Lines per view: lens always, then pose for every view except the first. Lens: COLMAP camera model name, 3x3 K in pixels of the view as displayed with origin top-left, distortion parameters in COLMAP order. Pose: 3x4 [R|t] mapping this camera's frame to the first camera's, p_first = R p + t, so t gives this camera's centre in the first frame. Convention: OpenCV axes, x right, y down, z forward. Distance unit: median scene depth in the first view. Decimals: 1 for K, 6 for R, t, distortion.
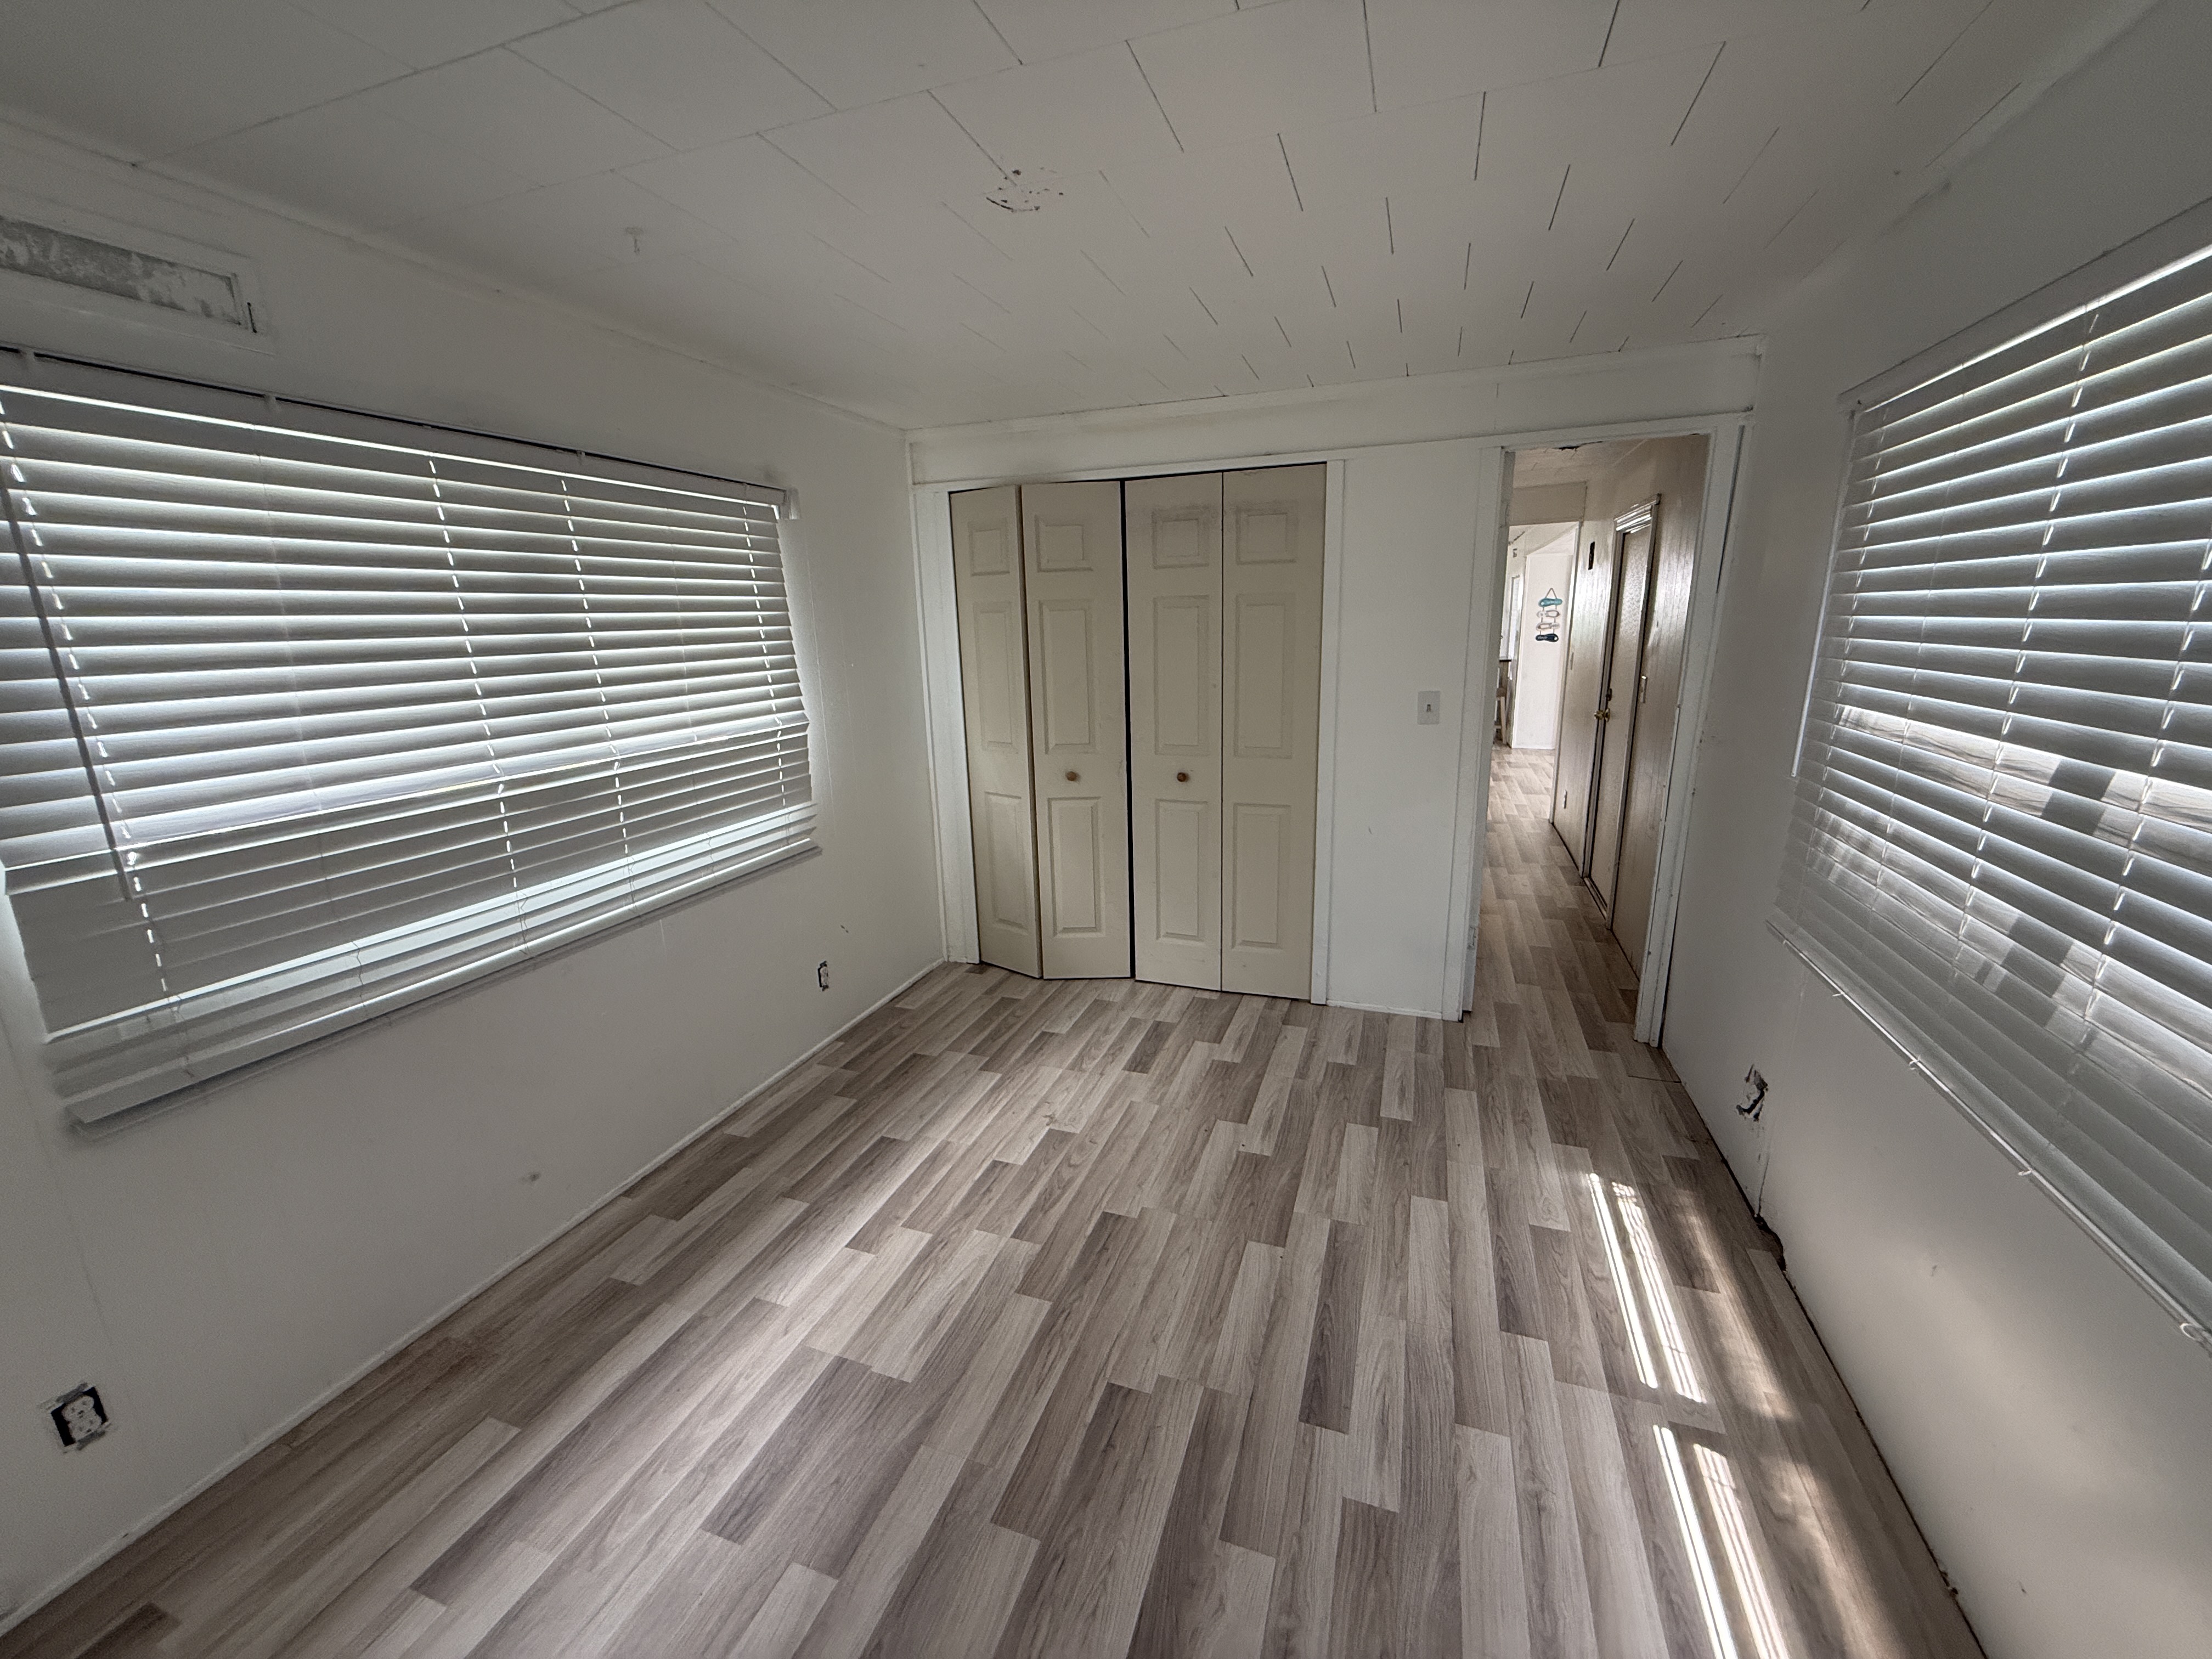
lens RADIAL K [[883.1, 0, 1107.3], [0, 883.1, 830.6], [0, 0, 1]] dist [0.001196, -0.000370]
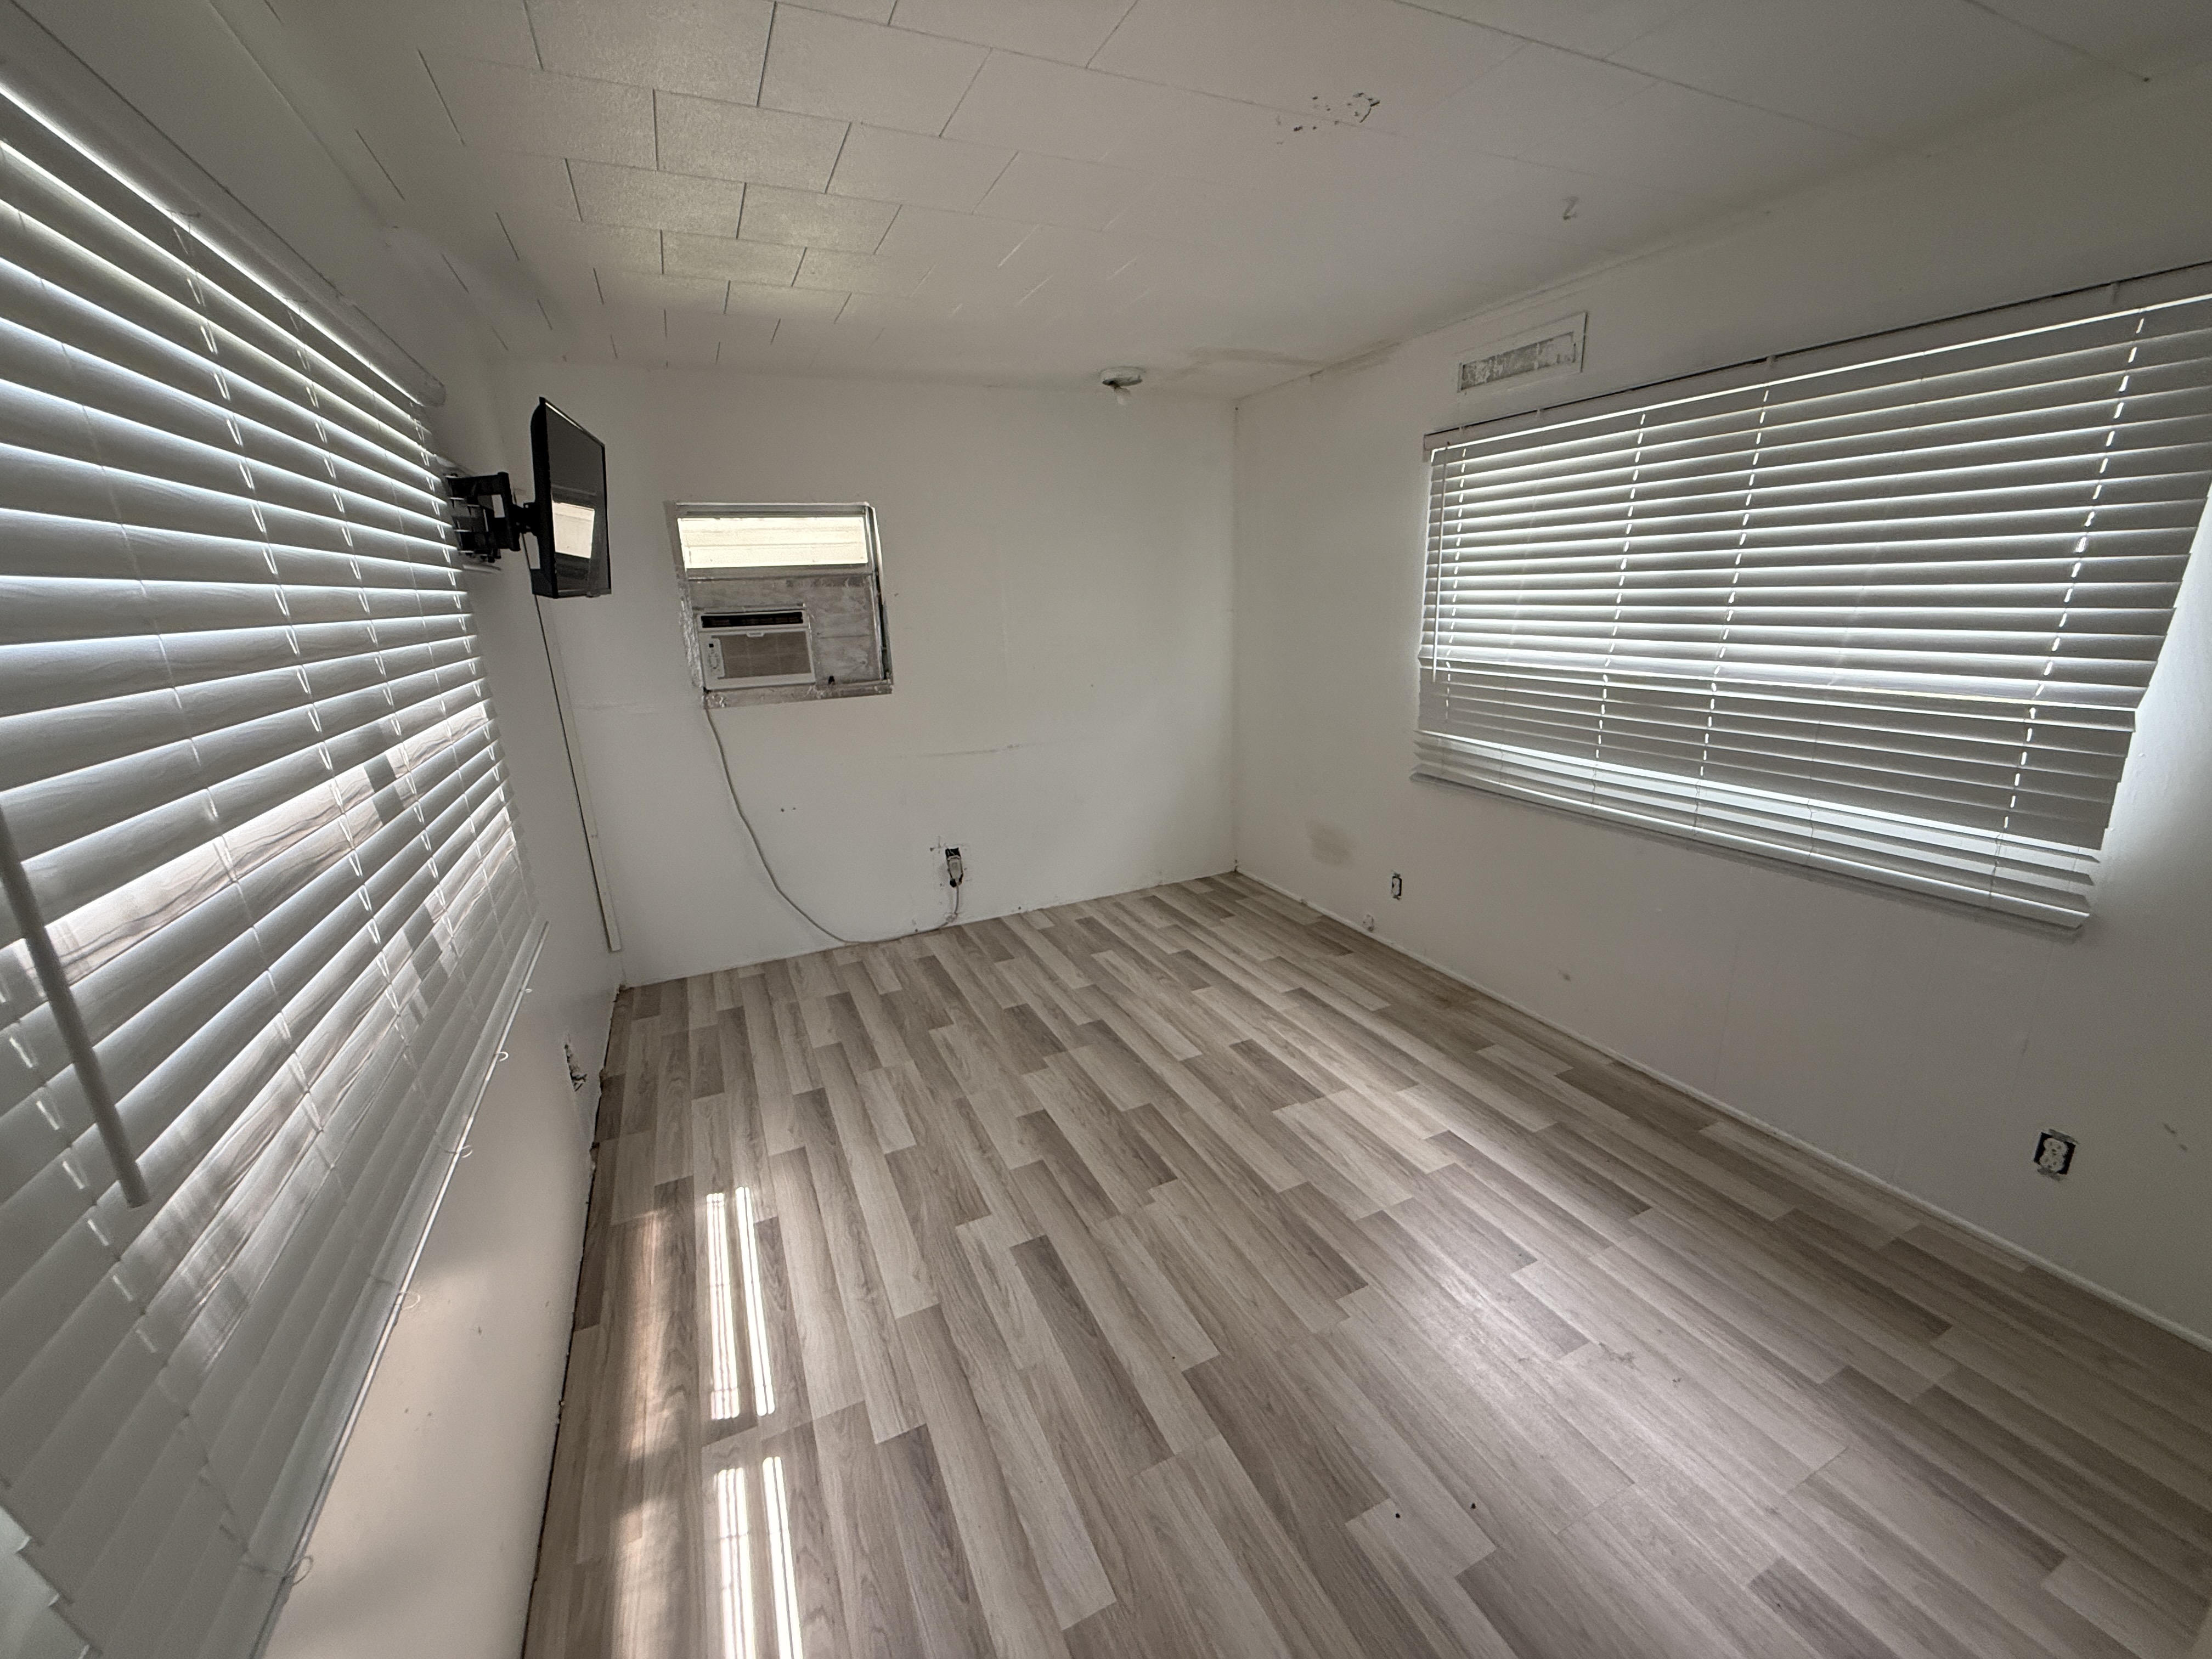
lens RADIAL K [[883.1, 0, 1103.6], [0, 883.1, 831.3], [0, 0, 1]] dist [0.001196, -0.000370]
pose [[-0.710332, 0.240332, -0.661565, 0.741059], [-0.111756, 0.889470, 0.443118, -0.344234], [0.694938, 0.388695, -0.604961, 1.394396]]
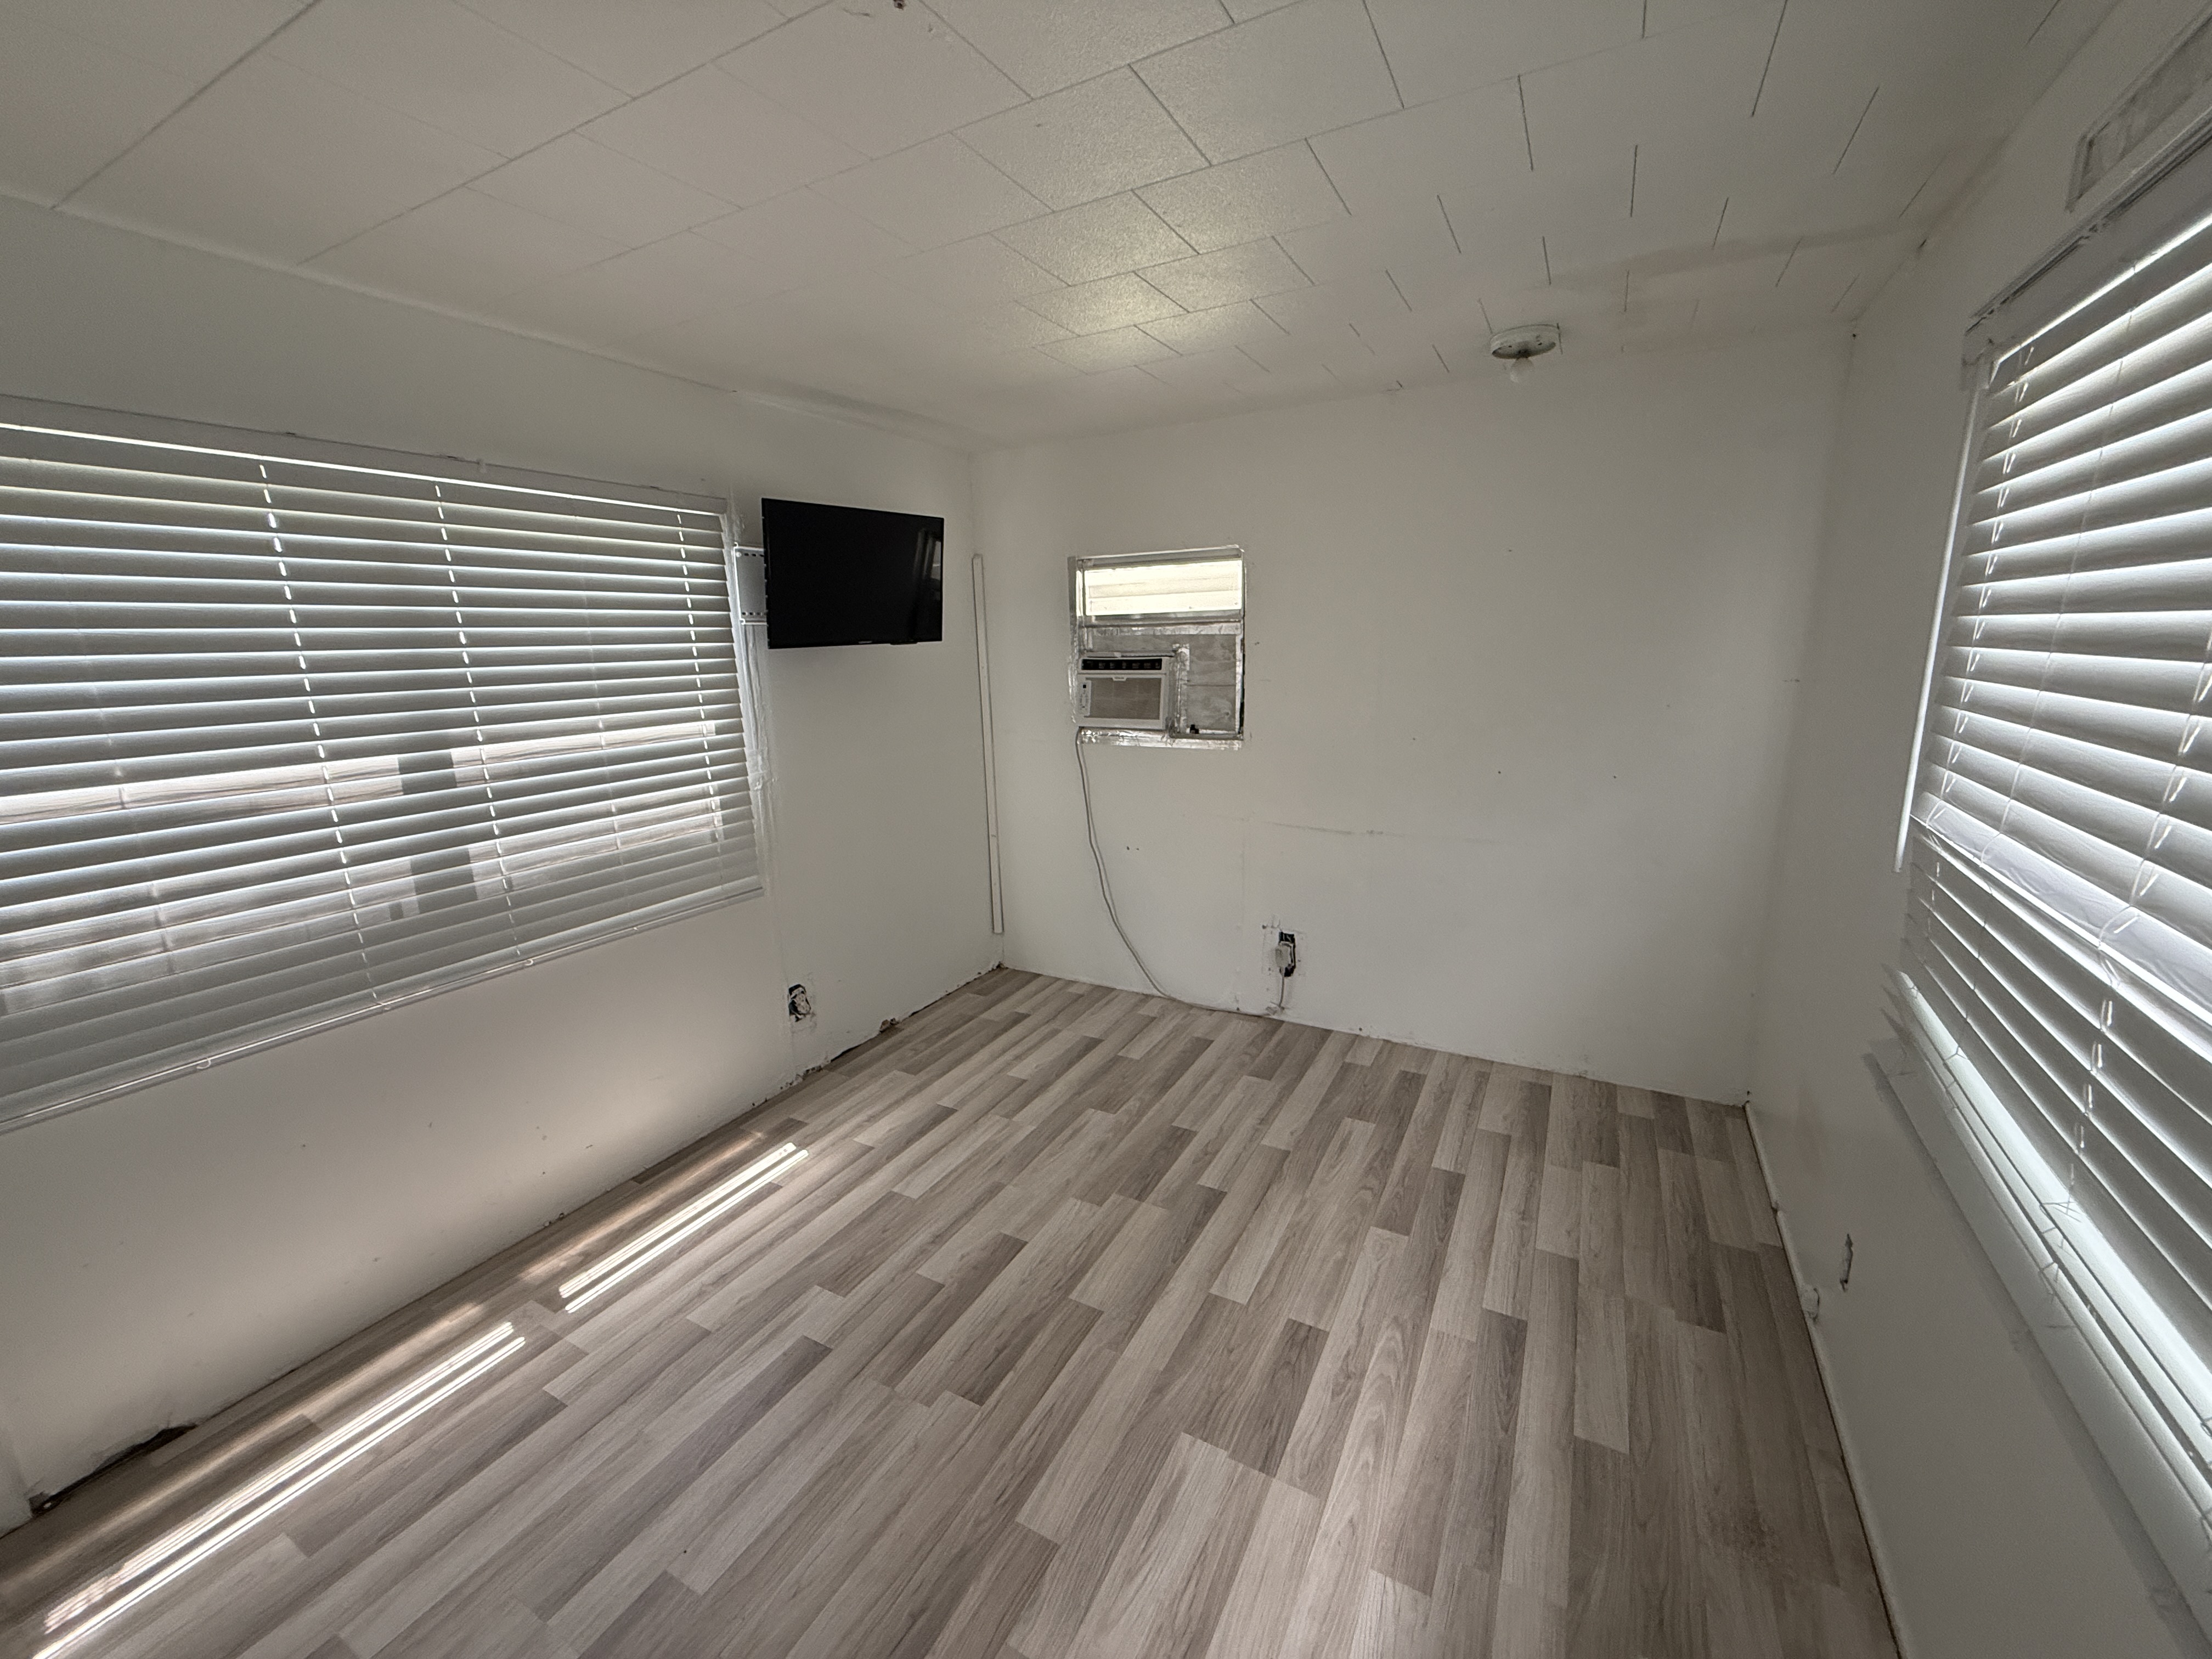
lens RADIAL K [[883.1, 0, 1105.4], [0, 883.1, 833.1], [0, 0, 1]] dist [0.001196, -0.000370]
pose [[-0.985872, 0.014569, 0.166868, -0.288908], [0.086642, 0.896942, 0.433575, -0.344832], [-0.143354, 0.441907, -0.885532, 1.463649]]
